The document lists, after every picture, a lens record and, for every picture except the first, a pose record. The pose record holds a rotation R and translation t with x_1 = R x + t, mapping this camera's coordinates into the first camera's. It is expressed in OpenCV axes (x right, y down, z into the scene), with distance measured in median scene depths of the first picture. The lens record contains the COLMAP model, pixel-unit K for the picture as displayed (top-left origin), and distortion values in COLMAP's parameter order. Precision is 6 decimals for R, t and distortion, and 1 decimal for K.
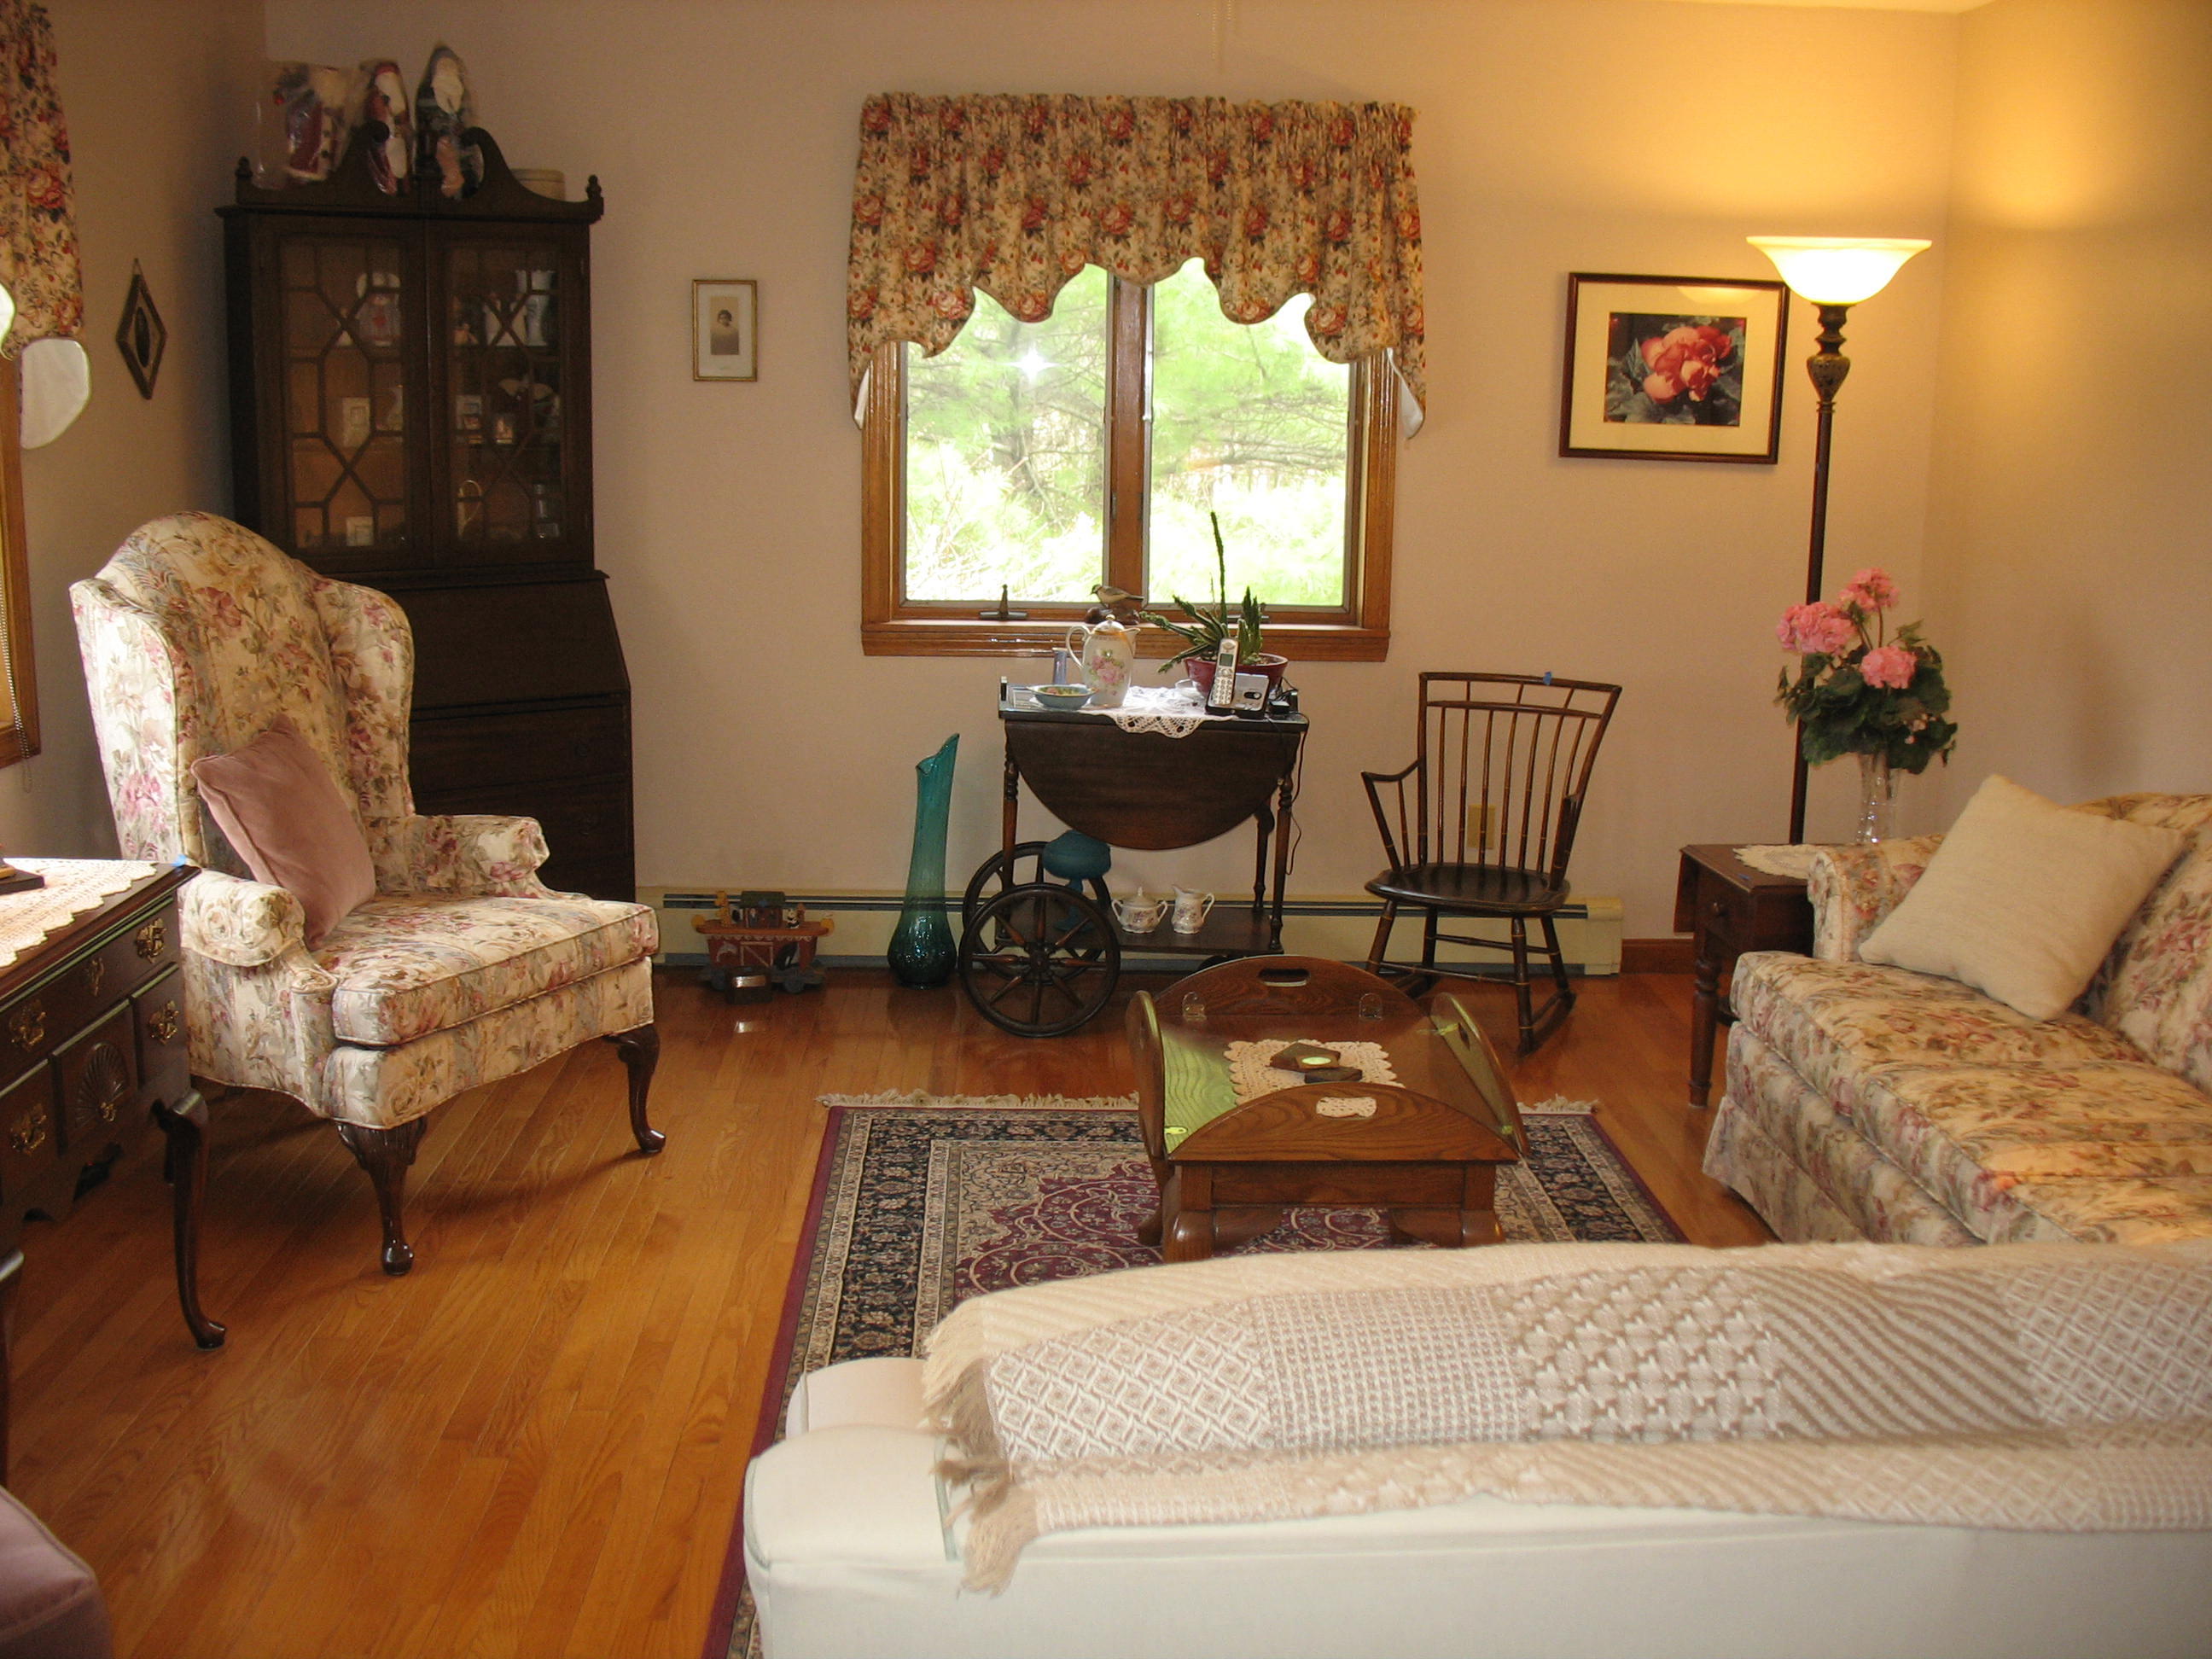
lens RADIAL K [[2297.8, 0, 1060.2], [0, 2297.8, 838.8], [0, 0, 1]] dist [-0.193931, 0.215412]
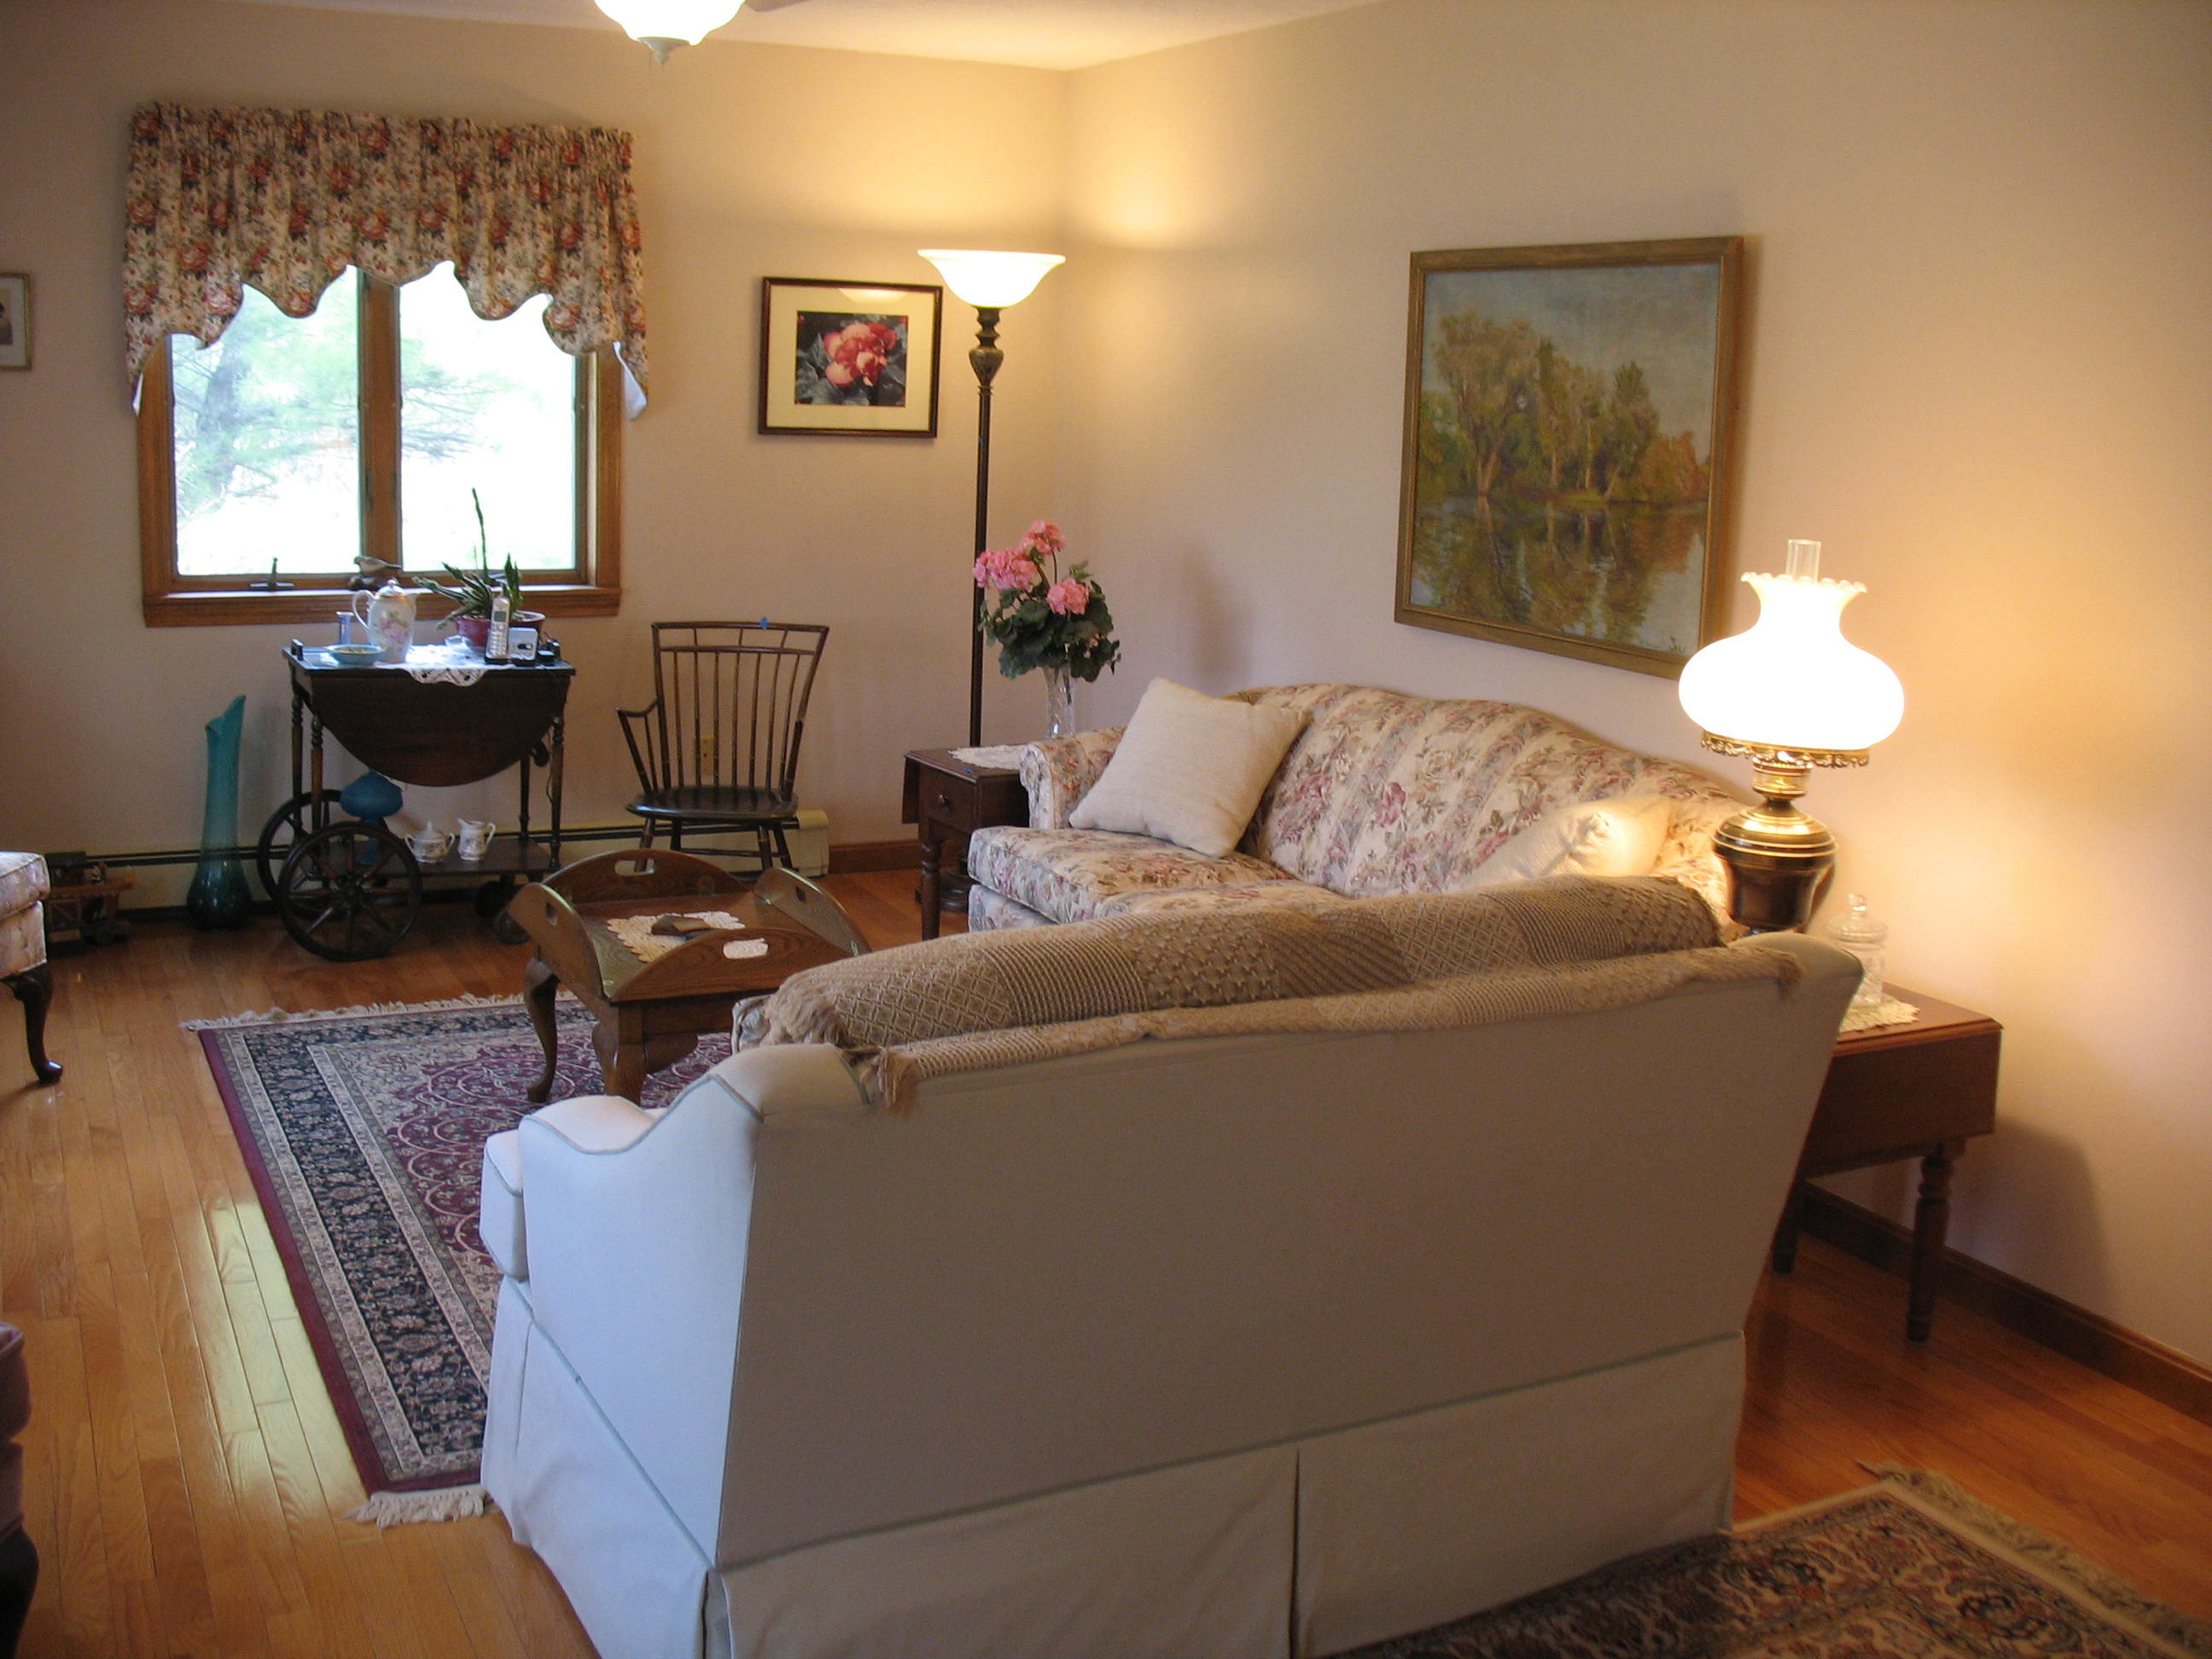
lens RADIAL K [[2297.8, 0, 1060.2], [0, 2297.8, 838.8], [0, 0, 1]] dist [-0.193931, 0.215412]
pose [[0.908436, -0.067553, 0.412530, -0.157272], [0.063919, 0.997699, 0.022620, 0.026295], [-0.413108, 0.005820, 0.910663, -0.151920]]
